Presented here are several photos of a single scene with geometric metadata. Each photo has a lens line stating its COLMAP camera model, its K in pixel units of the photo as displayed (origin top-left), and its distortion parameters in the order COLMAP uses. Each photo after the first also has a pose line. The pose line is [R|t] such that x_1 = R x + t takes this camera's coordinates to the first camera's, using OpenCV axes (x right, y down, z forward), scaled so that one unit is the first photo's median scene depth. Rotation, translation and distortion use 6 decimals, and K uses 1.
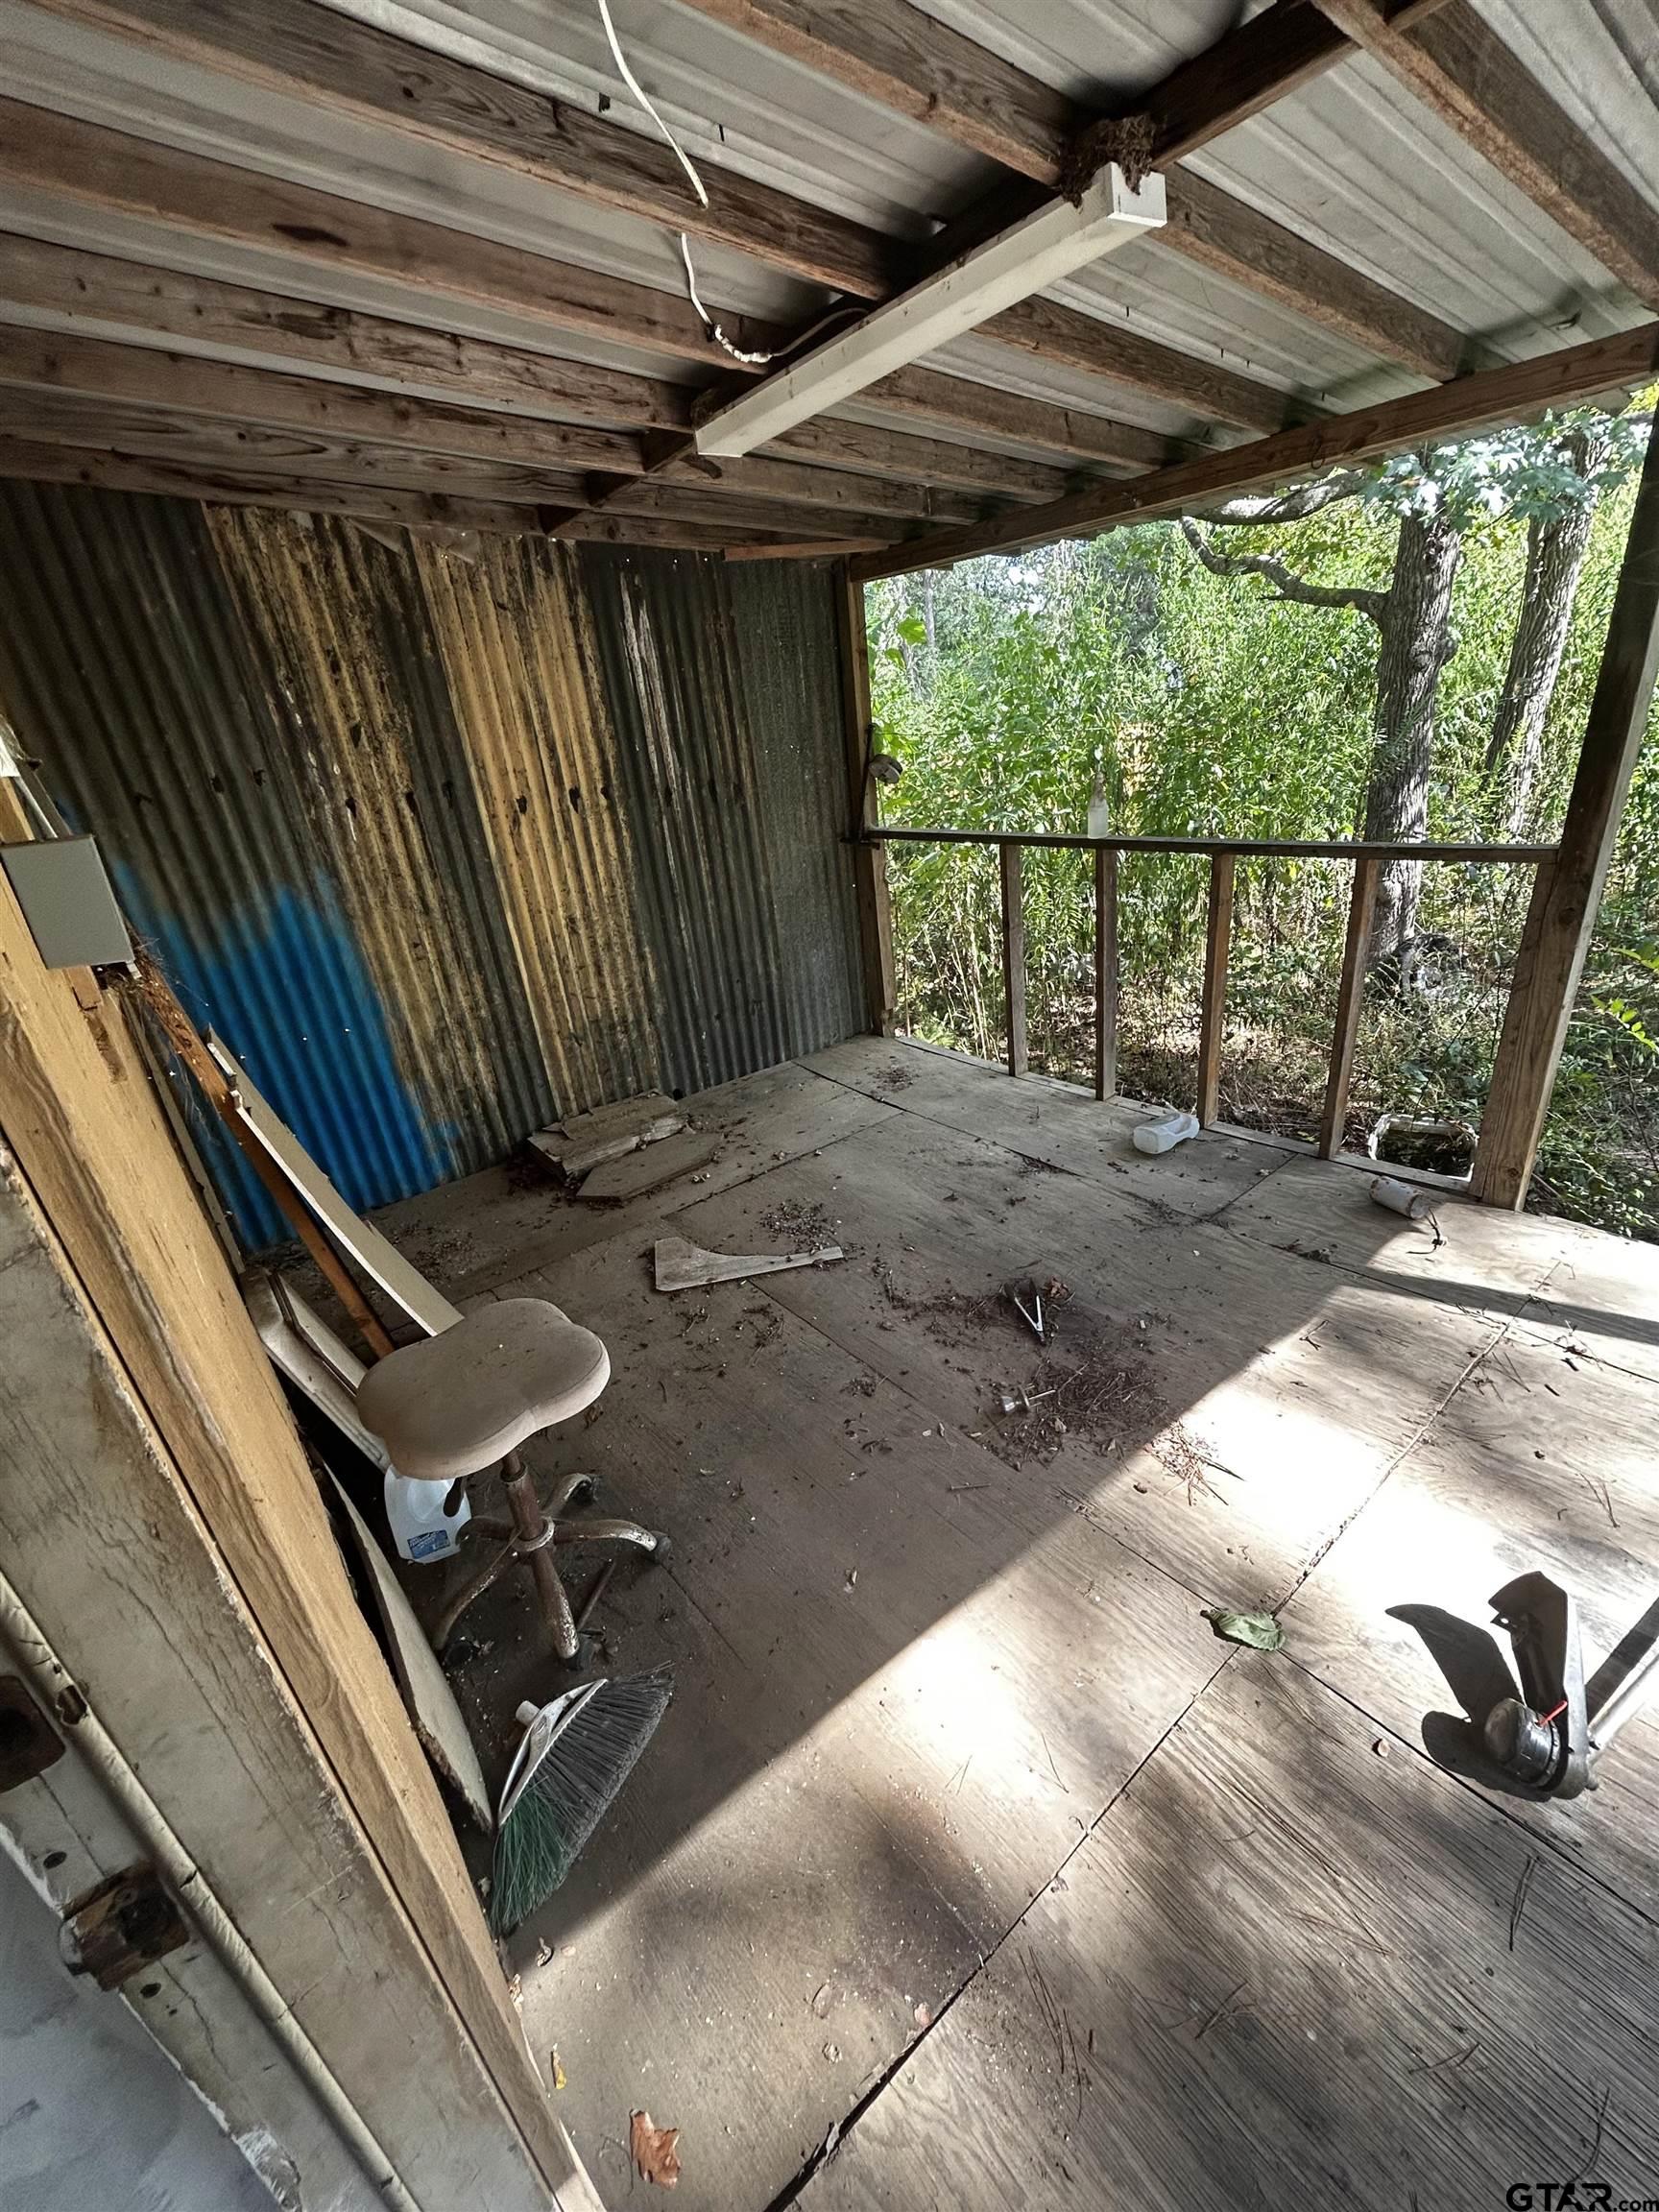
lens RADIAL K [[913.5, 0, 829.2], [0, 913.5, 1106.4], [0, 0, 1]] dist [0.005145, 0.000878]
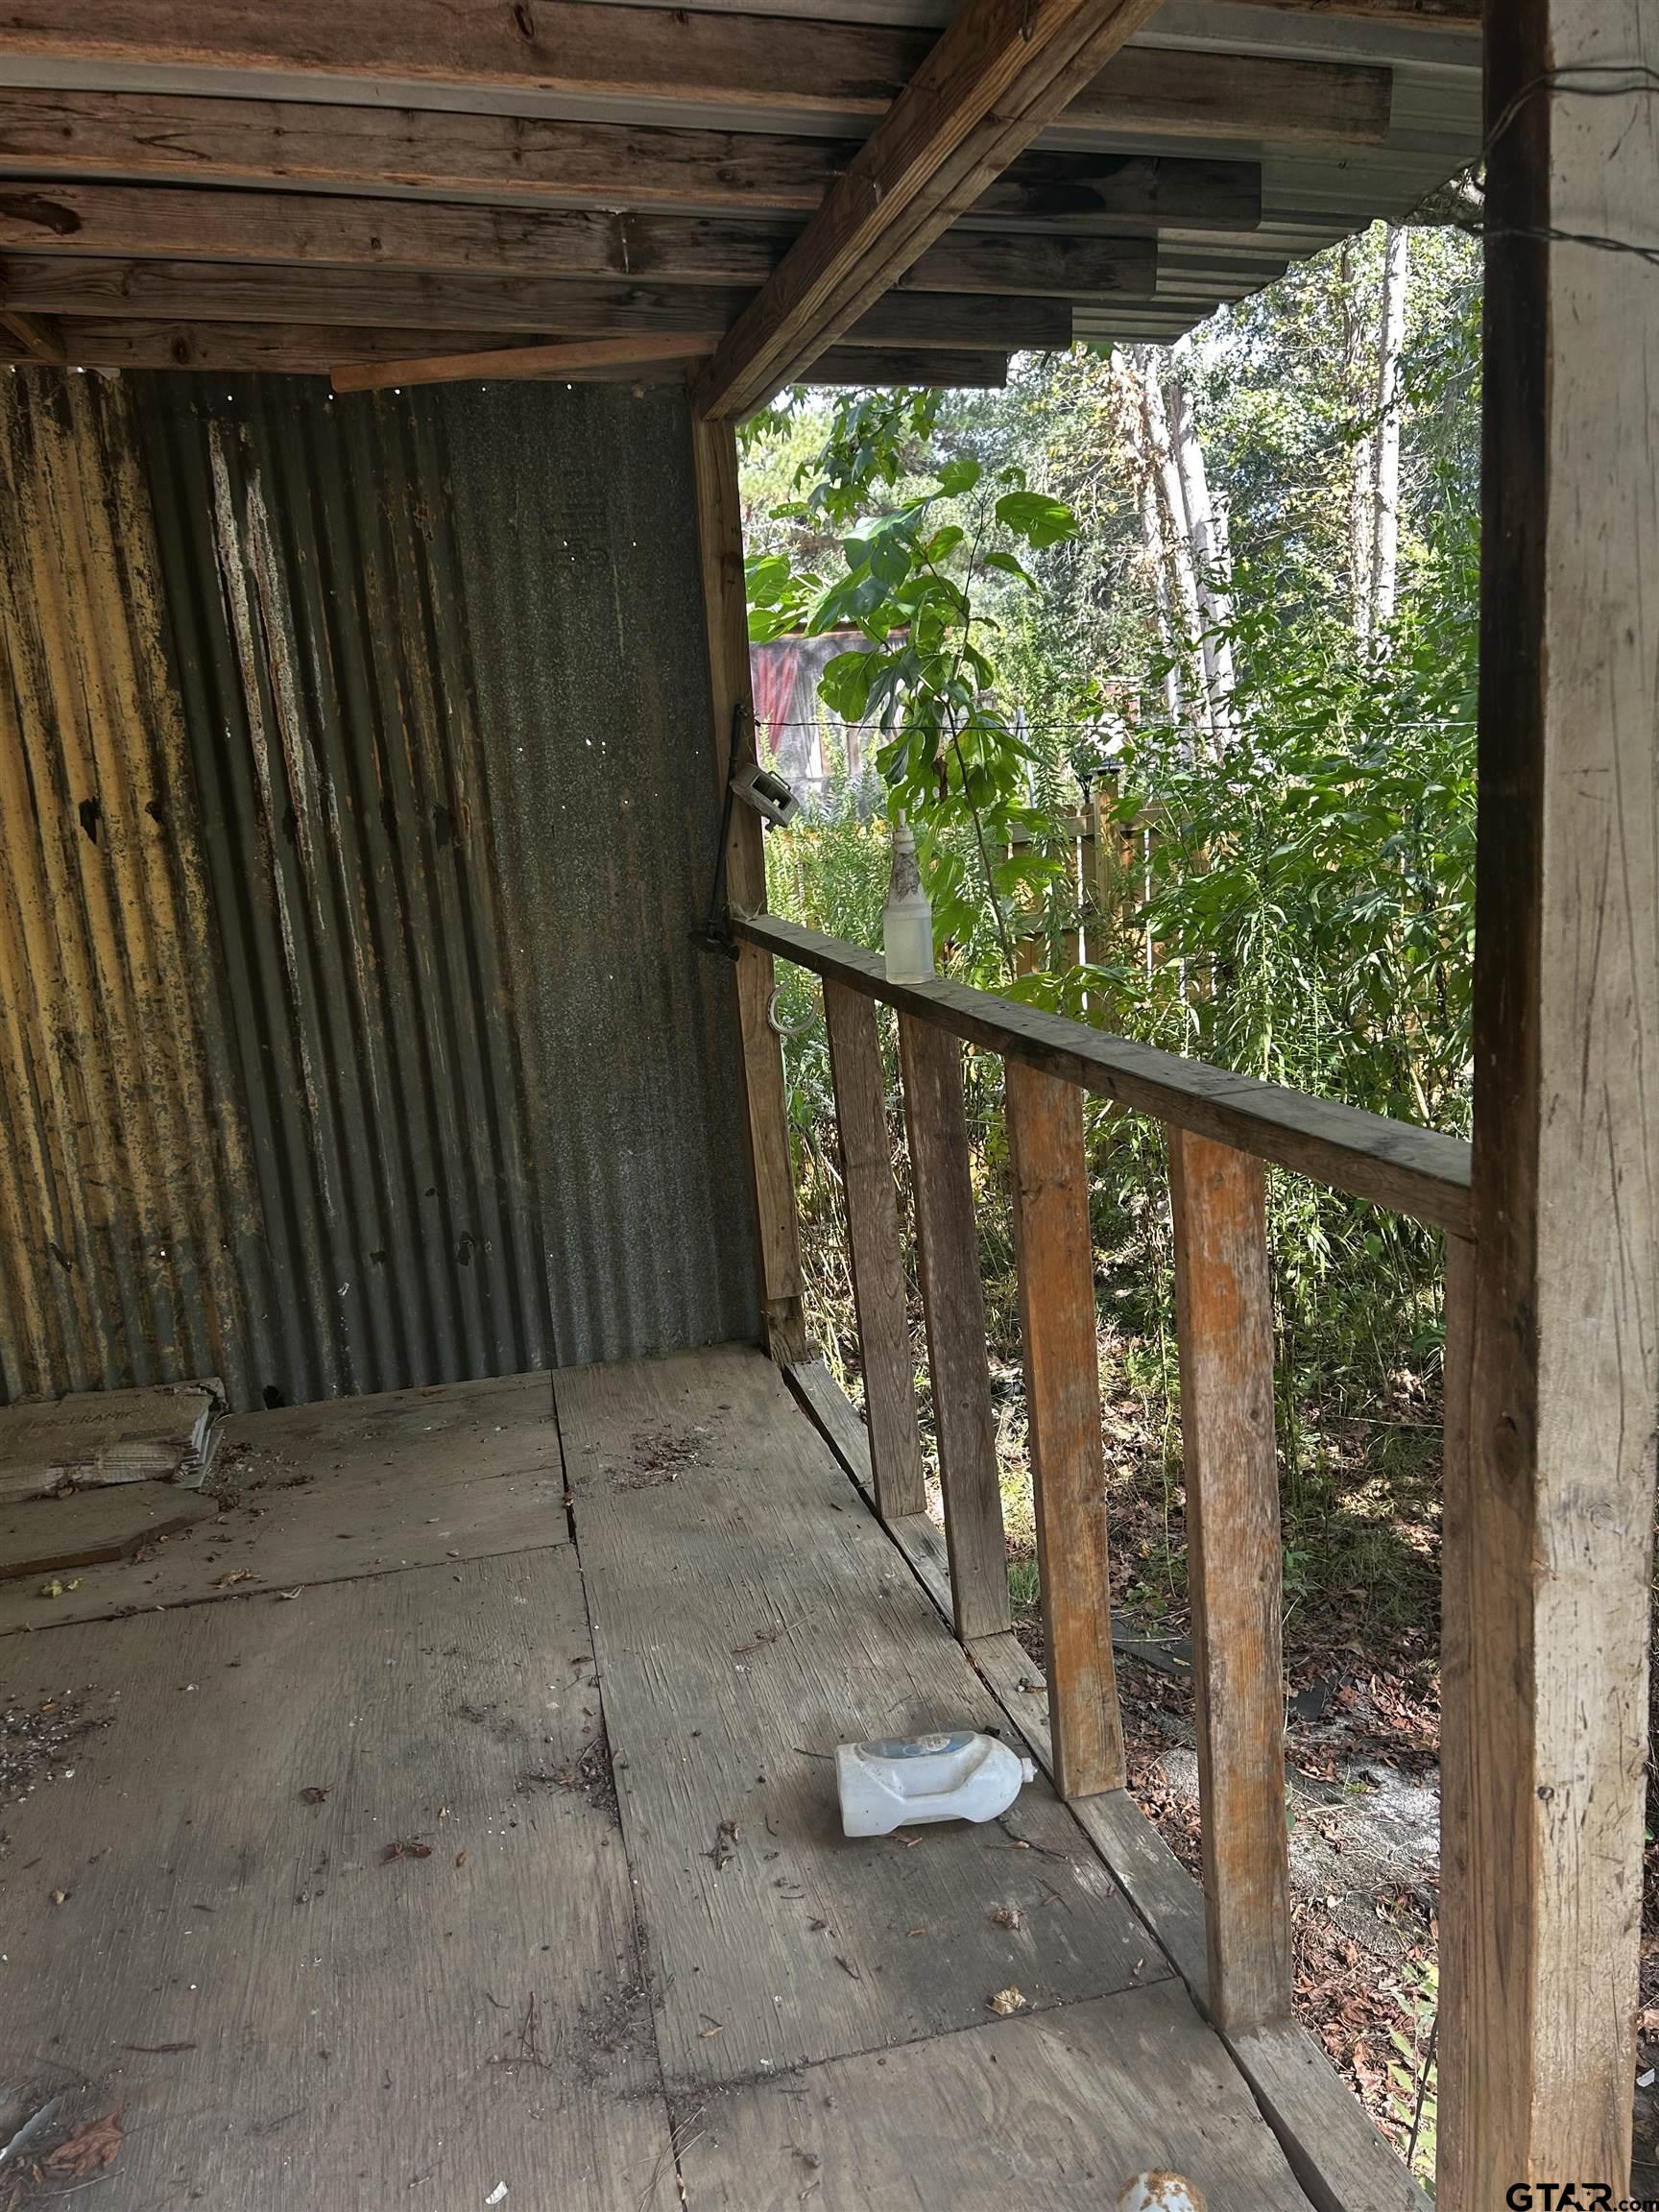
lens RADIAL K [[1665.8, 0, 831.8], [0, 1665.8, 1119.0], [0, 0, 1]] dist [0.041133, -0.053335]
pose [[0.896498, 0.131698, -0.423021, 0.559916], [-0.192948, 0.975554, -0.105194, -0.146182], [0.398826, 0.175927, 0.899993, 0.322024]]
